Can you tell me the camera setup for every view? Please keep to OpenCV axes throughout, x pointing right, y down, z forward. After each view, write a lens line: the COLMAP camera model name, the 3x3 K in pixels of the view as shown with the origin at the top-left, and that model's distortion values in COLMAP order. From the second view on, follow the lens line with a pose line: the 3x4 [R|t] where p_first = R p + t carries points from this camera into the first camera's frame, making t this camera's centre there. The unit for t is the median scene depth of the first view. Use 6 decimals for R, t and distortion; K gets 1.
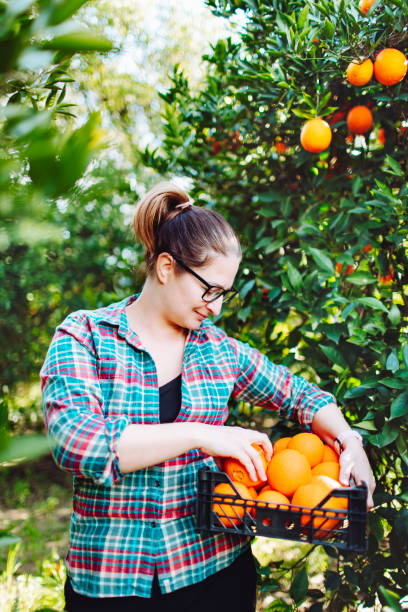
lens RADIAL K [[586.9, 0, 205.3], [0, 586.9, 301.6], [0, 0, 1]] dist [0.053137, 0.000000]
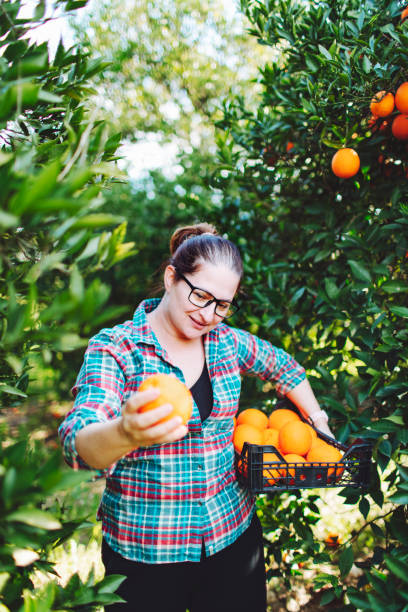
lens RADIAL K [[586.9, 0, 204.7], [0, 586.9, 304.4], [0, 0, 1]] dist [0.053137, 0.000000]
pose [[0.984218, -0.039071, -0.172593, 0.088280], [0.049185, 0.997290, 0.054715, -0.073412], [0.169987, -0.062341, 0.983472, -0.123632]]
